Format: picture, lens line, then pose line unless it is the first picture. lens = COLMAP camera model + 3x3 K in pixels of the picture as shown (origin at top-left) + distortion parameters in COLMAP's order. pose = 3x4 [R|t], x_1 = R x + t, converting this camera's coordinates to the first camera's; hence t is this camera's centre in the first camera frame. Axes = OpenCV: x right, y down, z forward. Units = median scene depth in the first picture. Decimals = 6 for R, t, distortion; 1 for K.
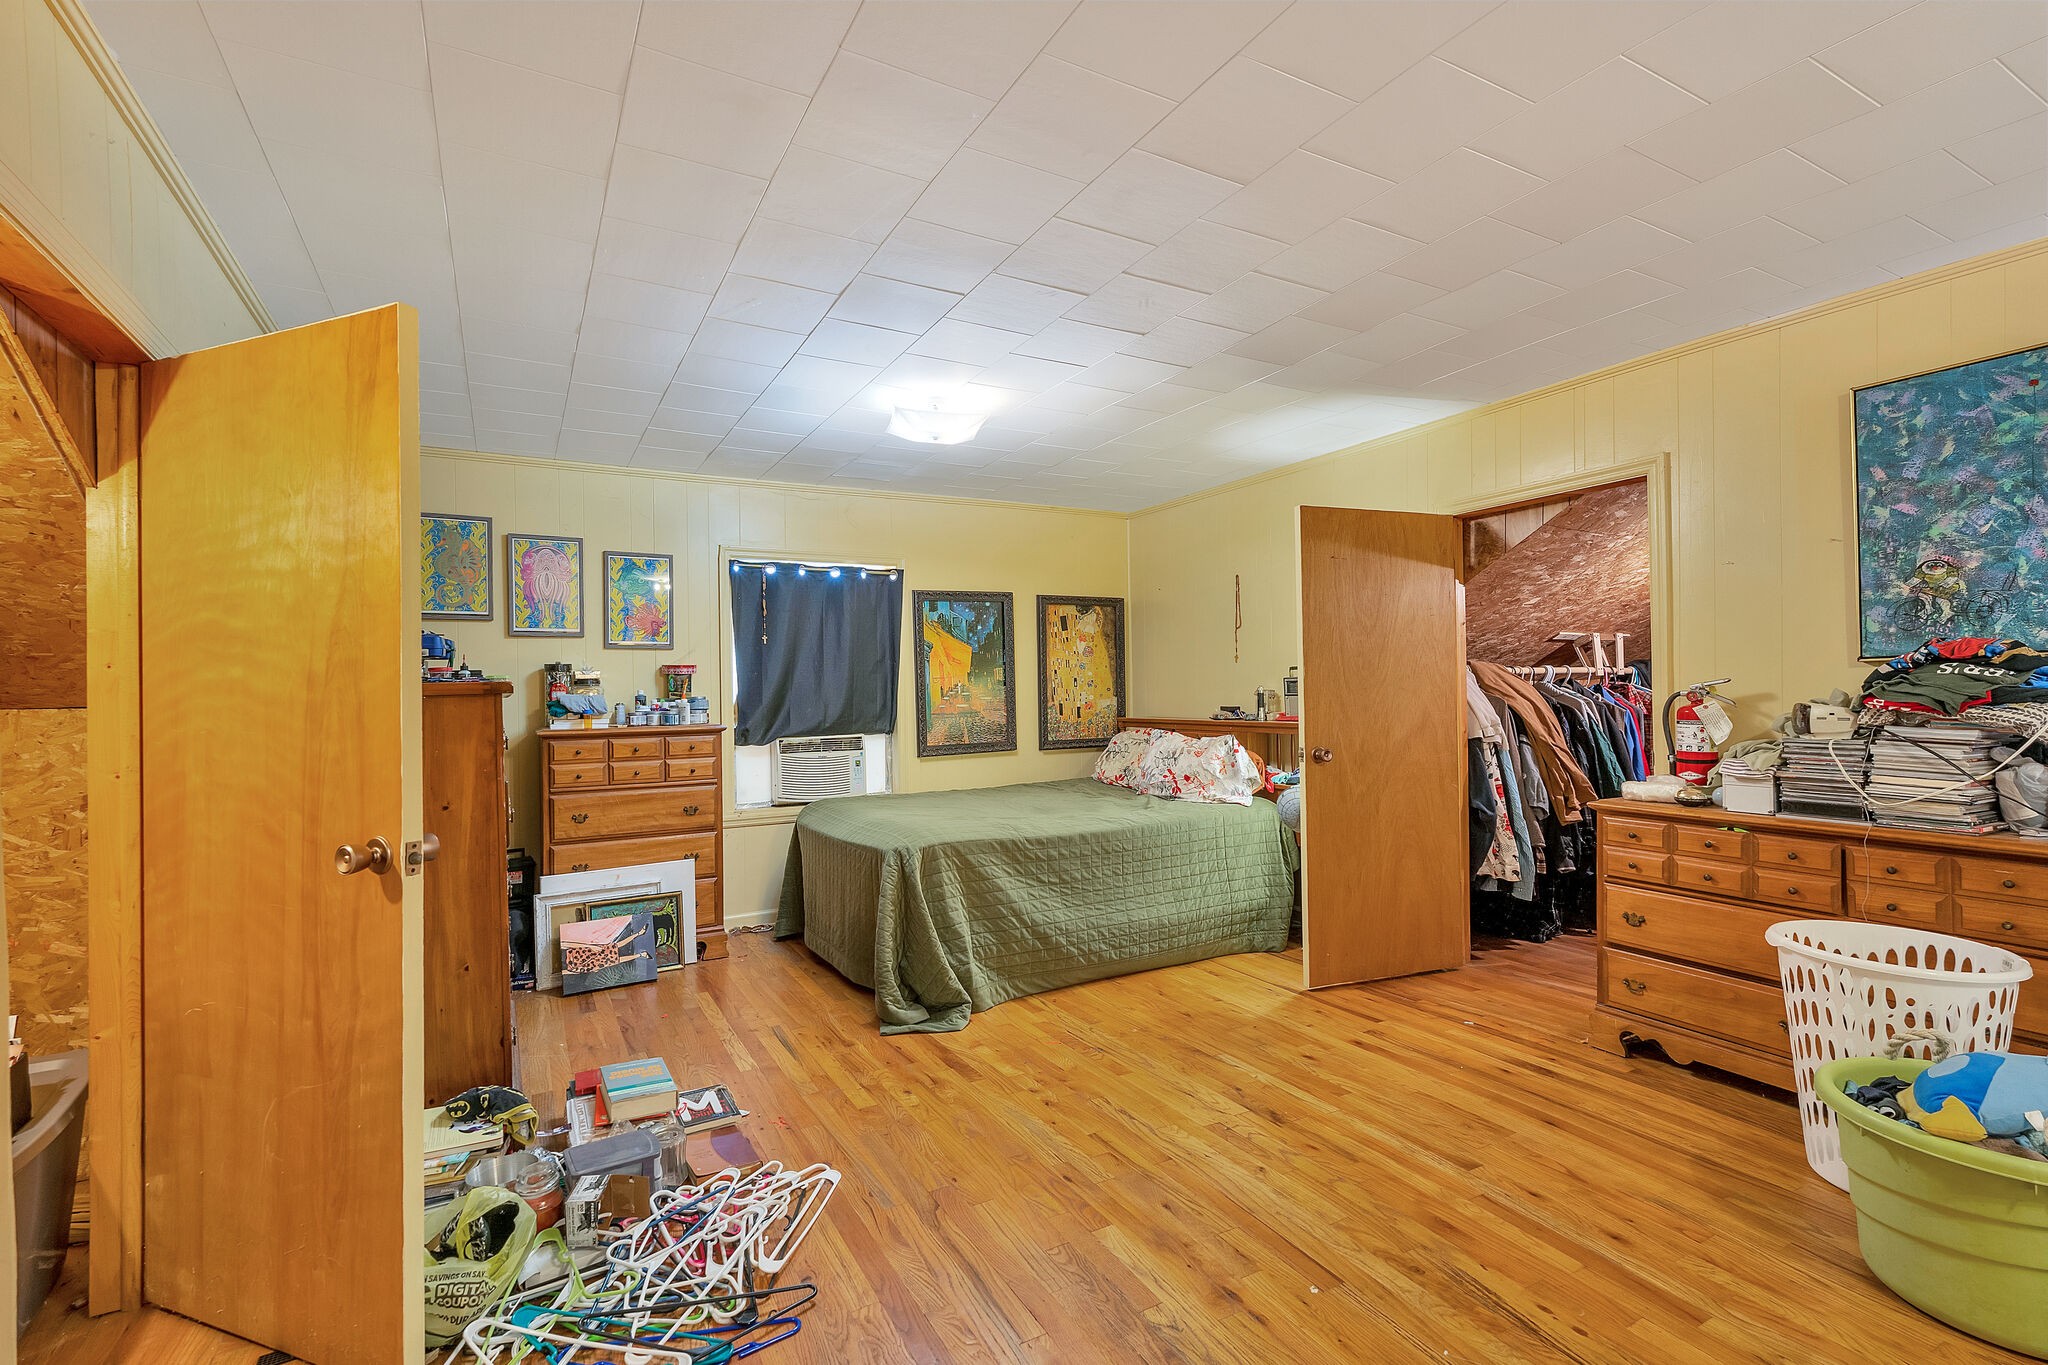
lens RADIAL K [[914.2, 0, 1015.7], [0, 914.2, 688.0], [0, 0, 1]] dist [0.007362, -0.000517]
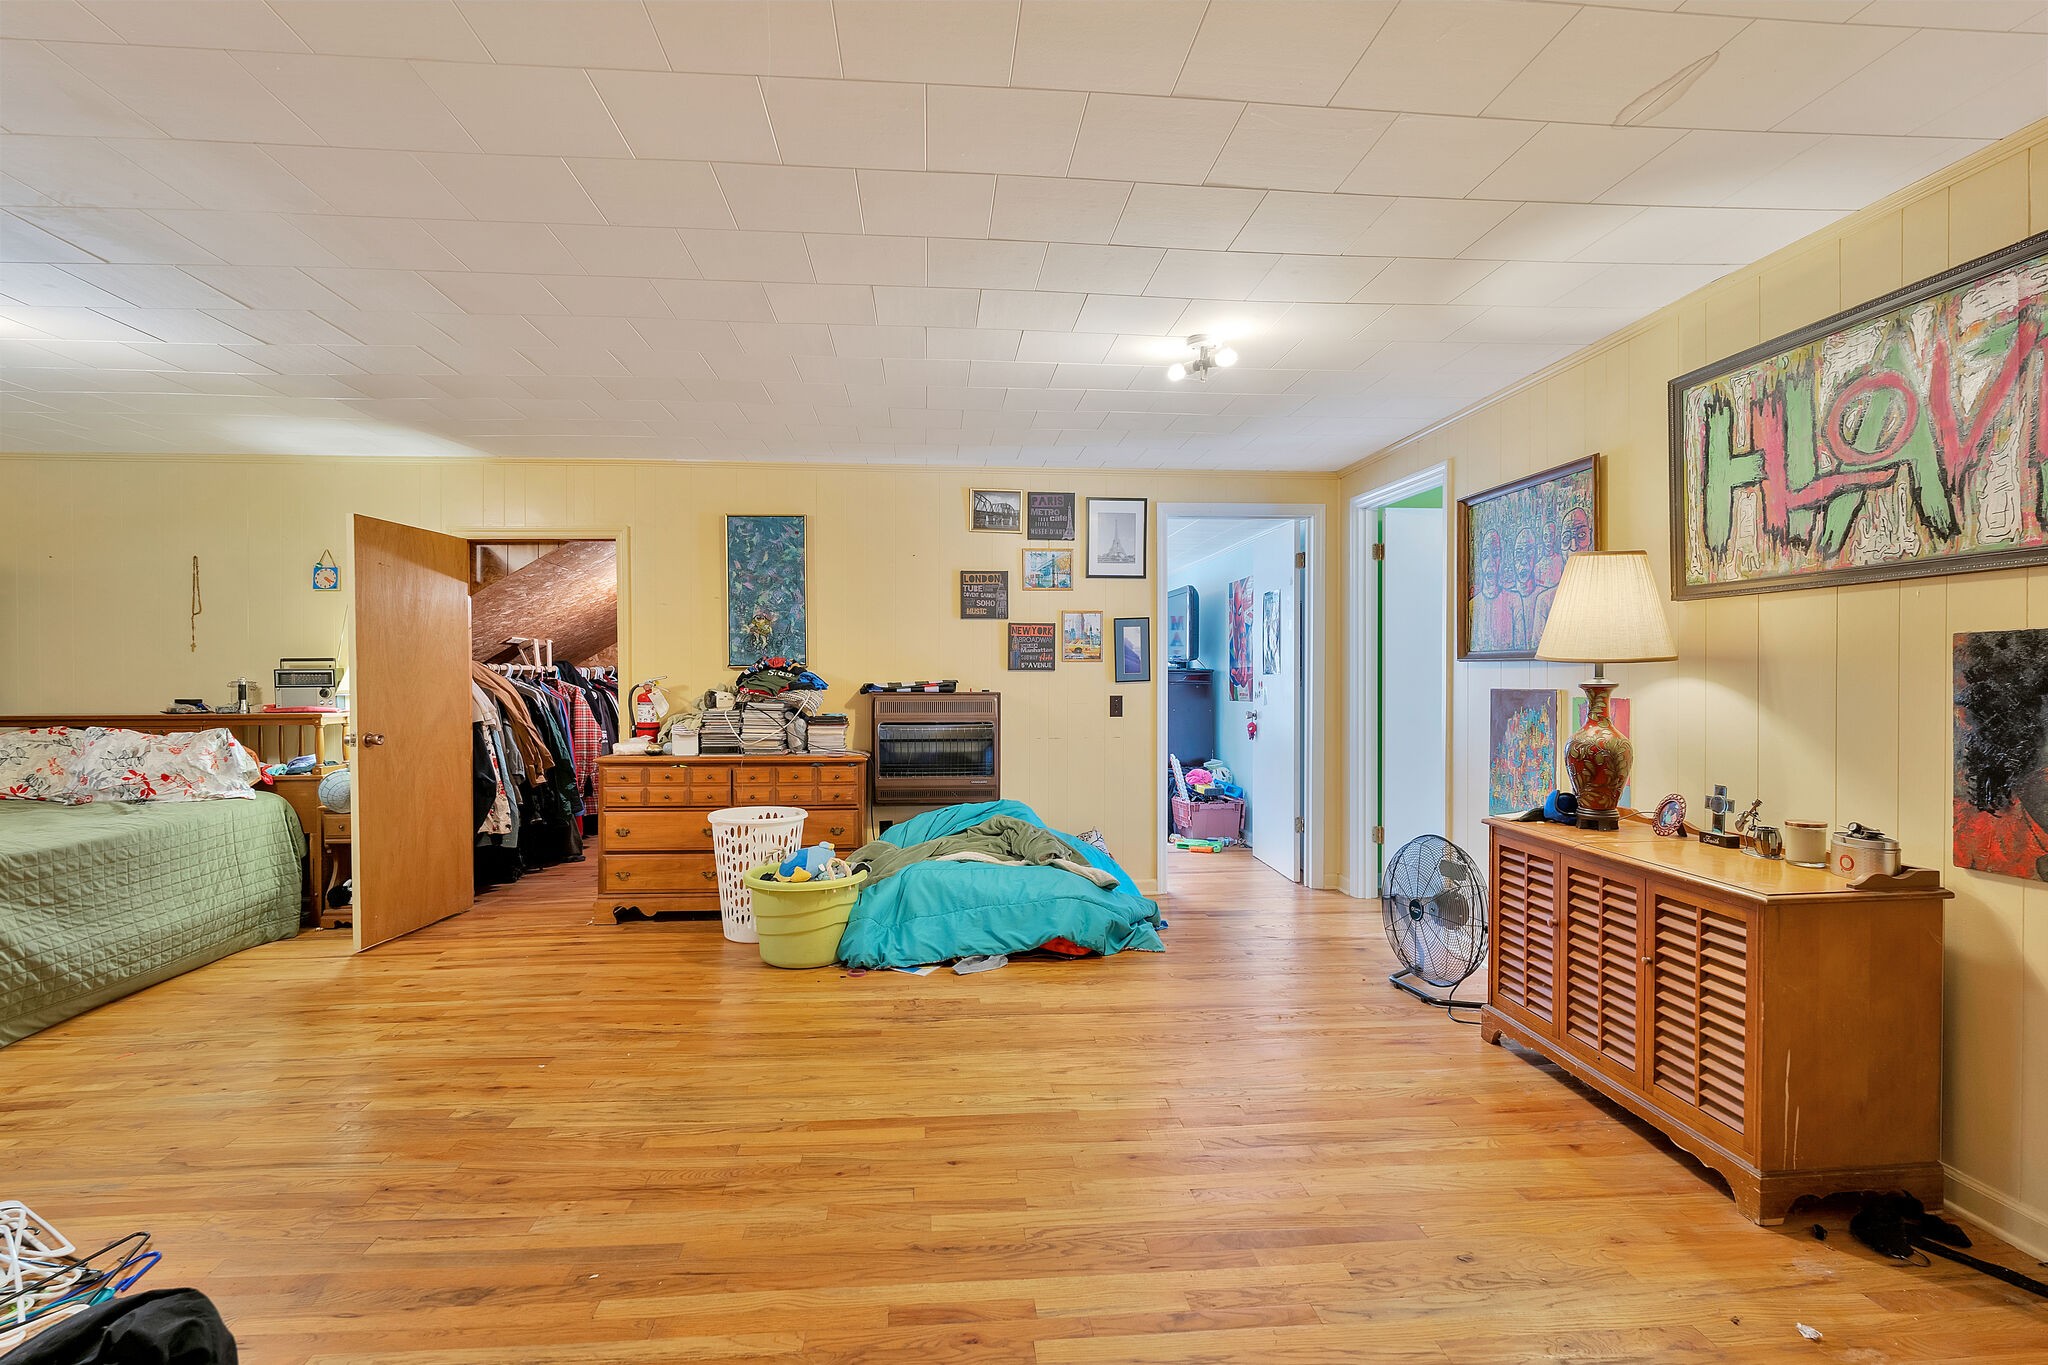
lens RADIAL K [[914.2, 0, 1016.2], [0, 914.2, 683.7], [0, 0, 1]] dist [0.007362, -0.000517]
pose [[0.398201, 0.006109, 0.917278, -0.387820], [-0.005465, 0.999976, -0.004288, 0.005489], [-0.917282, -0.003305, 0.398225, -0.174476]]
